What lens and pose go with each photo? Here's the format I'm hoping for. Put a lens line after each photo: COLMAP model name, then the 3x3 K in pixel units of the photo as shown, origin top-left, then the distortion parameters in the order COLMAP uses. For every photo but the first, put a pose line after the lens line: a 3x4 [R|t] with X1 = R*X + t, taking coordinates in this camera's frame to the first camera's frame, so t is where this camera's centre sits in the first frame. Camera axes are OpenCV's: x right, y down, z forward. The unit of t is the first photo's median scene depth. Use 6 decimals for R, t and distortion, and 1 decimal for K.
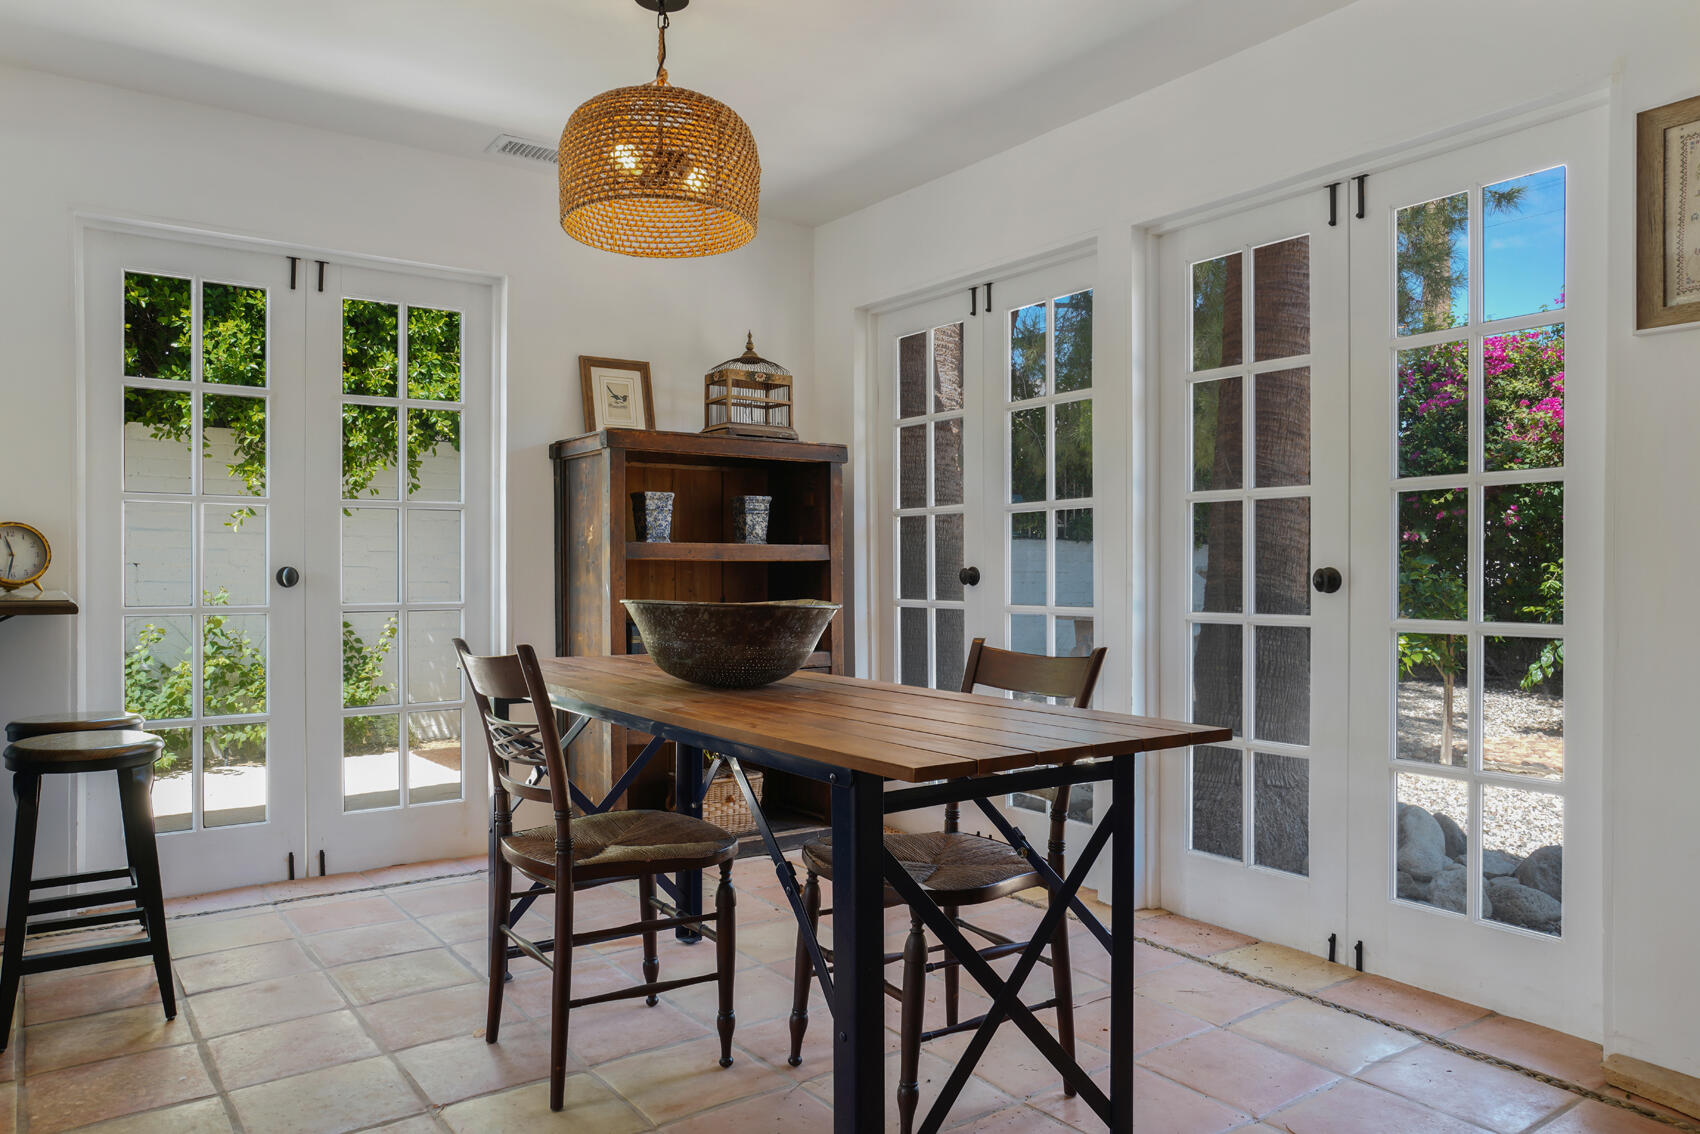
lens RADIAL K [[1154.6, 0, 850.0], [0, 1154.6, 567.0], [0, 0, 1]] dist [0.001020, 0.000208]
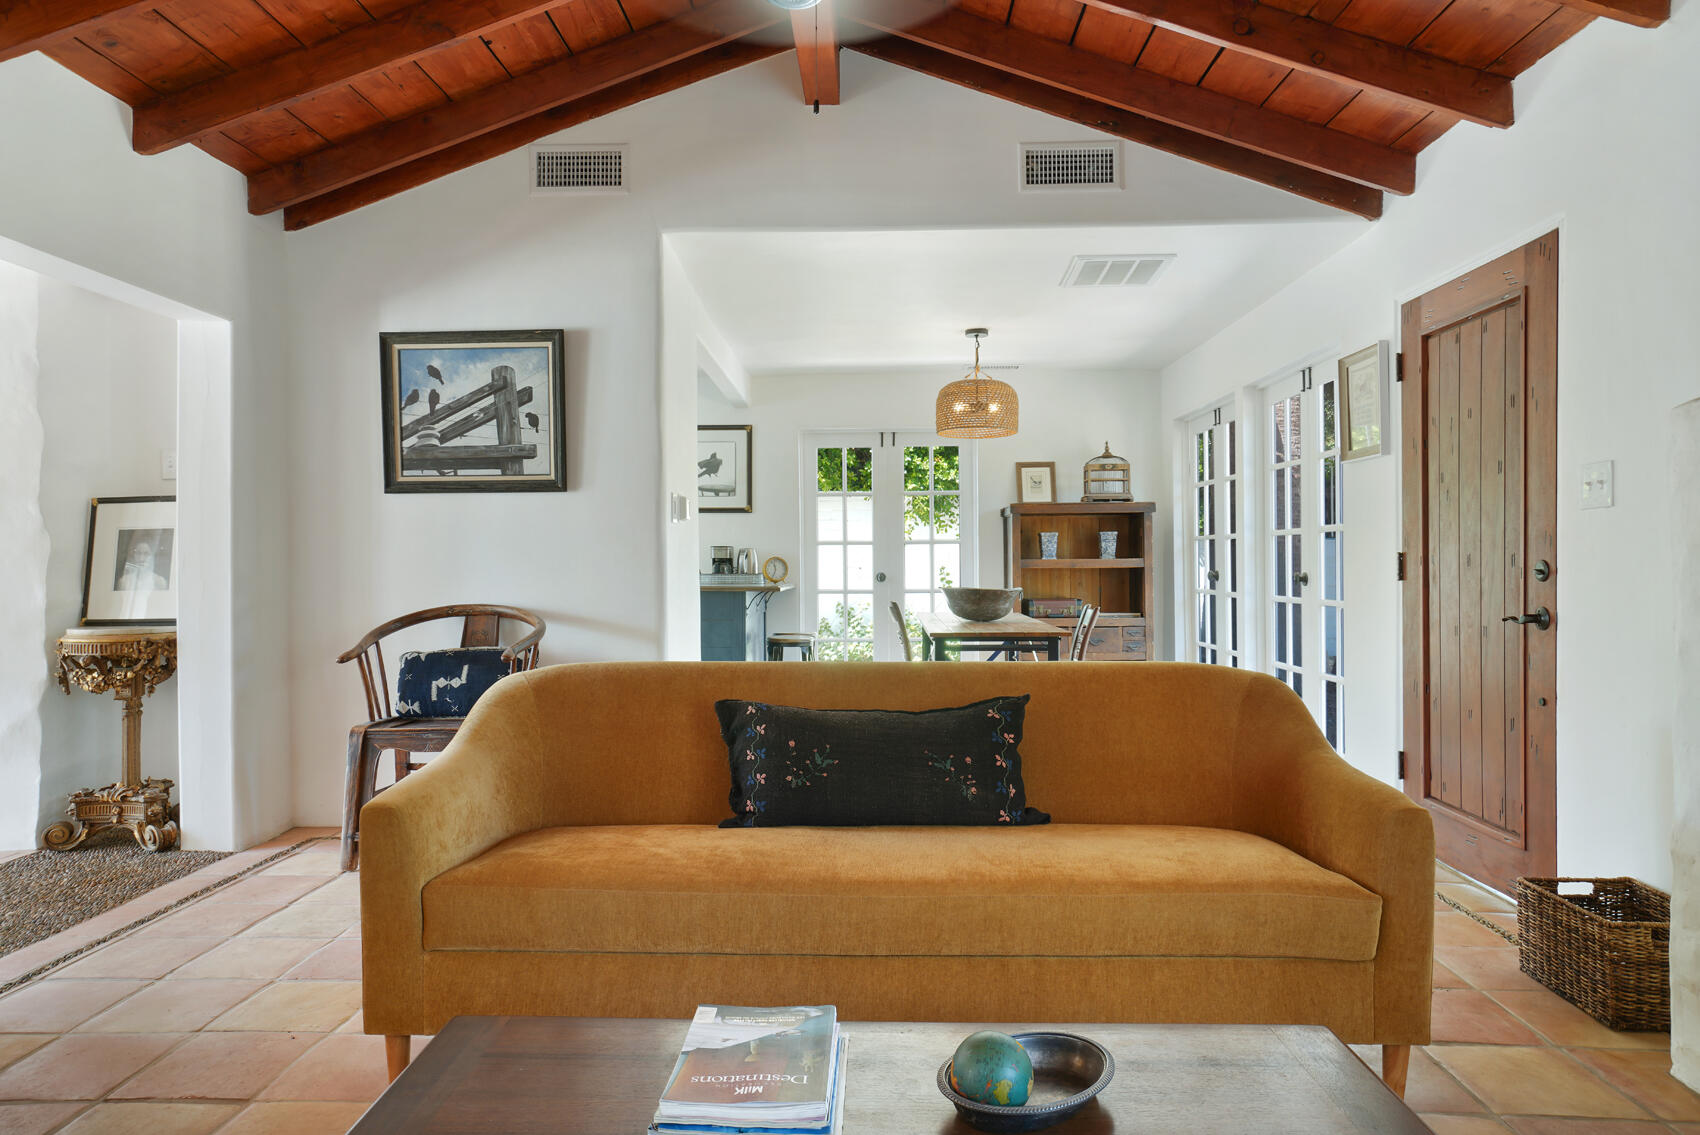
lens RADIAL K [[1063.3, 0, 850.0], [0, 1063.3, 567.5], [0, 0, 1]] dist [-0.005809, -0.000342]
pose [[0.812059, -0.010106, -0.583488, 0.575956], [0.008386, 0.999949, -0.005649, 0.000312], [0.583515, -0.000305, 0.812102, -0.604860]]
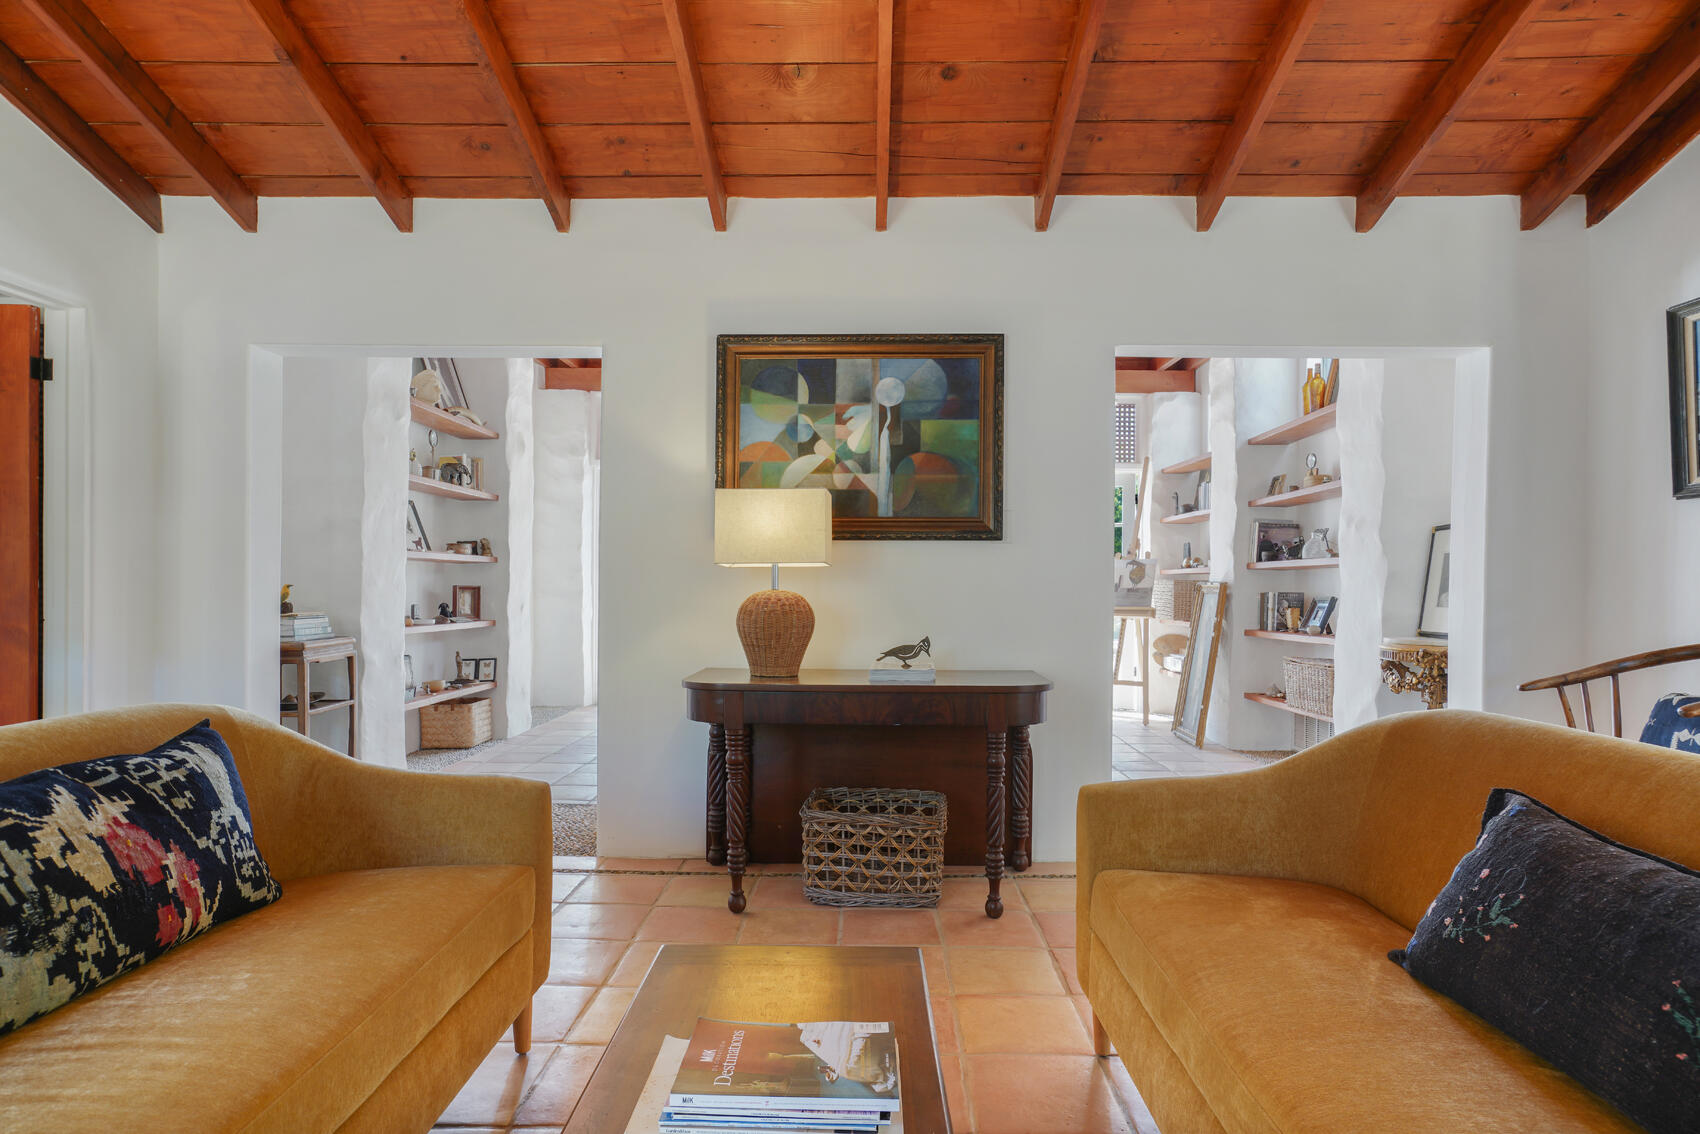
lens RADIAL K [[886.2, 0, 846.7], [0, 886.2, 576.6], [0, 0, 1]] dist [-0.050526, 0.031195]
pose [[-0.586214, -0.019427, -0.809923, 0.563073], [-0.015090, 0.999801, -0.013059, 0.000054], [0.810016, 0.004566, -0.586390, -0.198321]]
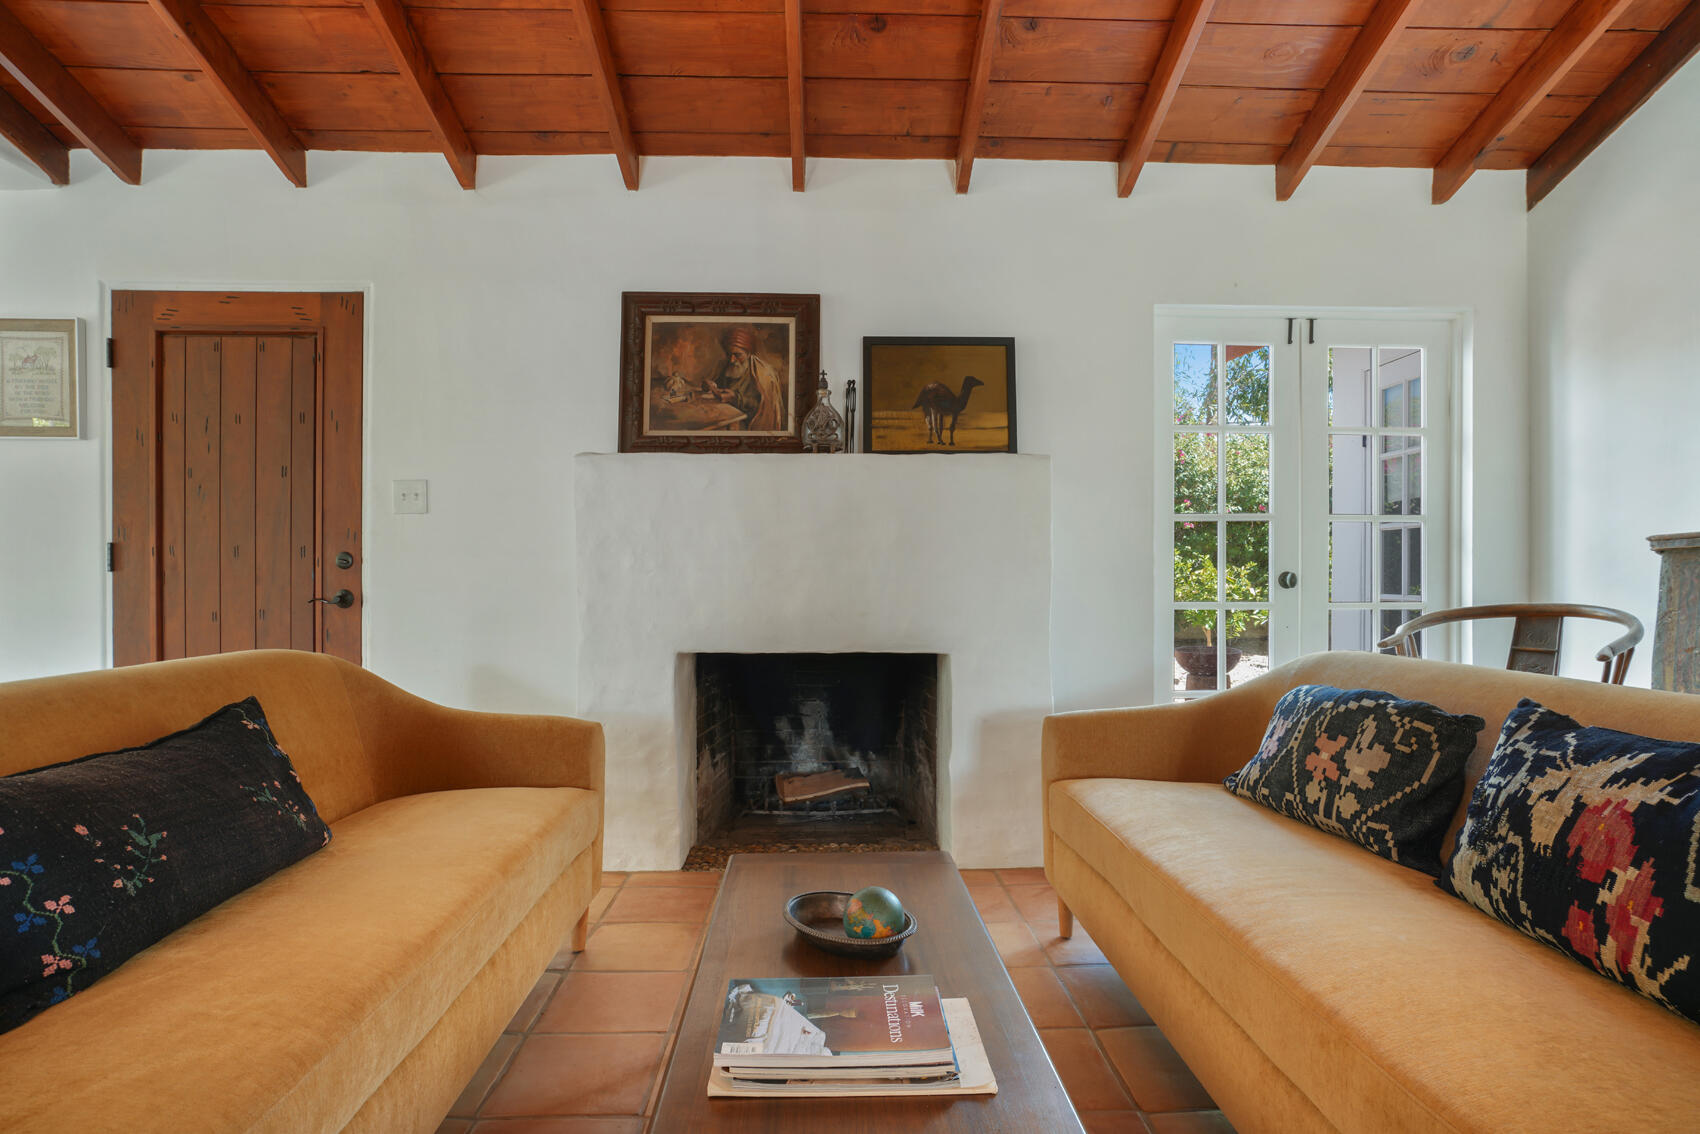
lens RADIAL K [[886.2, 0, 846.7], [0, 886.2, 576.6], [0, 0, 1]] dist [-0.050526, 0.031195]
pose [[0.547911, -0.011689, 0.836455, 0.149686], [0.006418, 0.999932, 0.009769, 0.011921], [-0.836512, 0.000016, 0.547949, -0.507285]]
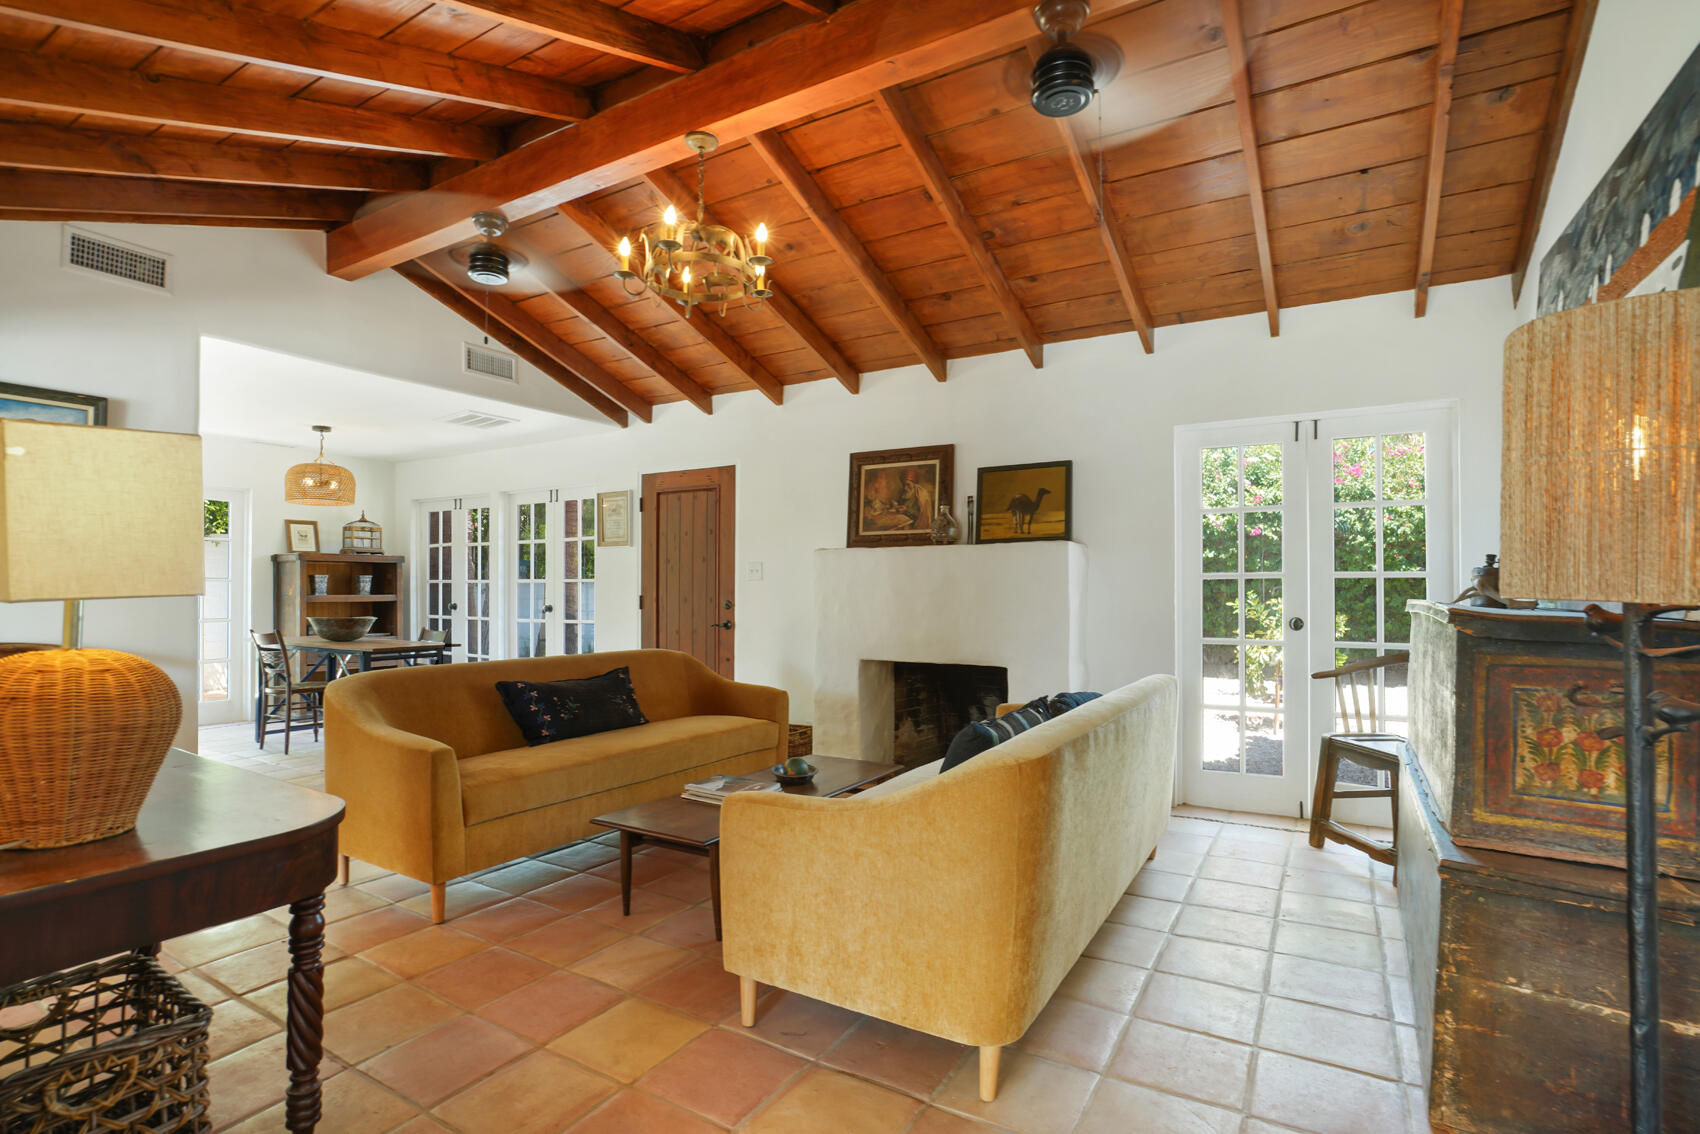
lens RADIAL K [[788.8, 0, 845.6], [0, 788.8, 582.9], [0, 0, 1]] dist [-0.060001, 0.017804]
pose [[0.910001, -0.001613, 0.414602, 0.178773], [0.007920, 0.999878, -0.013493, -0.014639], [-0.414529, 0.015562, 0.909903, -0.999433]]
